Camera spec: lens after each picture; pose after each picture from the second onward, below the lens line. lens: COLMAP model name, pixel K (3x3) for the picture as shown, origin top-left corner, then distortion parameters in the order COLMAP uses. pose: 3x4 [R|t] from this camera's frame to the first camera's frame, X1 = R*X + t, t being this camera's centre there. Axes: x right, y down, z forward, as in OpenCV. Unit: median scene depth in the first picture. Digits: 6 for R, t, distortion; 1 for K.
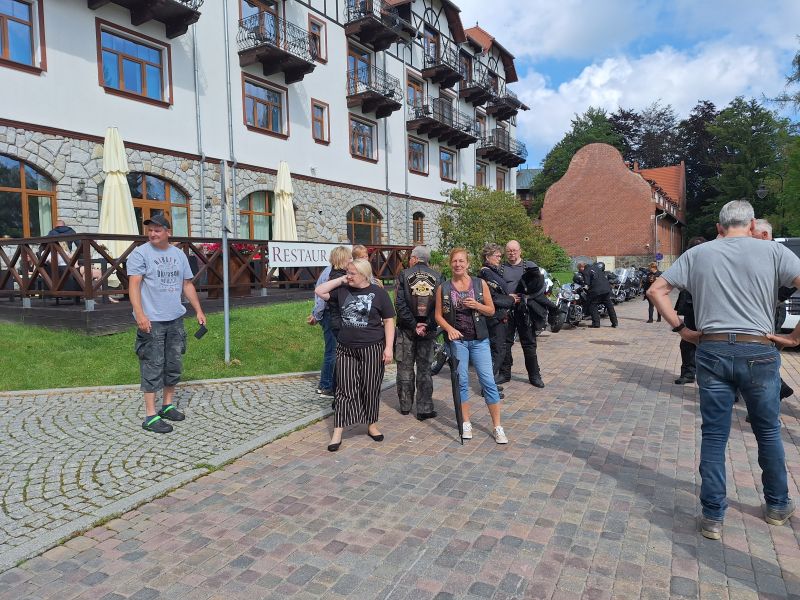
lens RADIAL K [[548.3, 0, 394.2], [0, 548.3, 304.2], [0, 0, 1]] dist [0.062841, -0.060300]
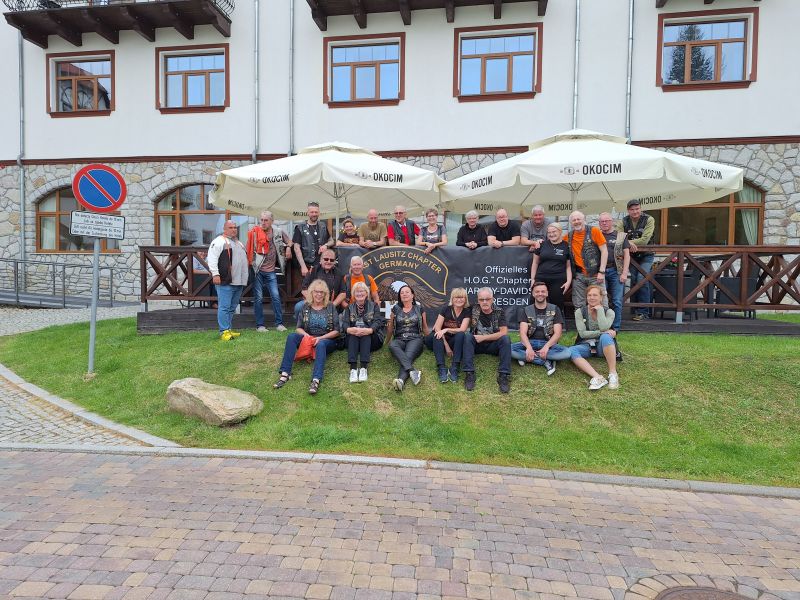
lens RADIAL K [[548.3, 0, 399.6], [0, 548.3, 293.3], [0, 0, 1]] dist [0.062841, -0.060300]
pose [[0.375255, 0.043251, -0.925912, 0.349941], [-0.087353, 0.996115, 0.011128, -0.048526], [0.922796, 0.076705, 0.377575, 0.560029]]
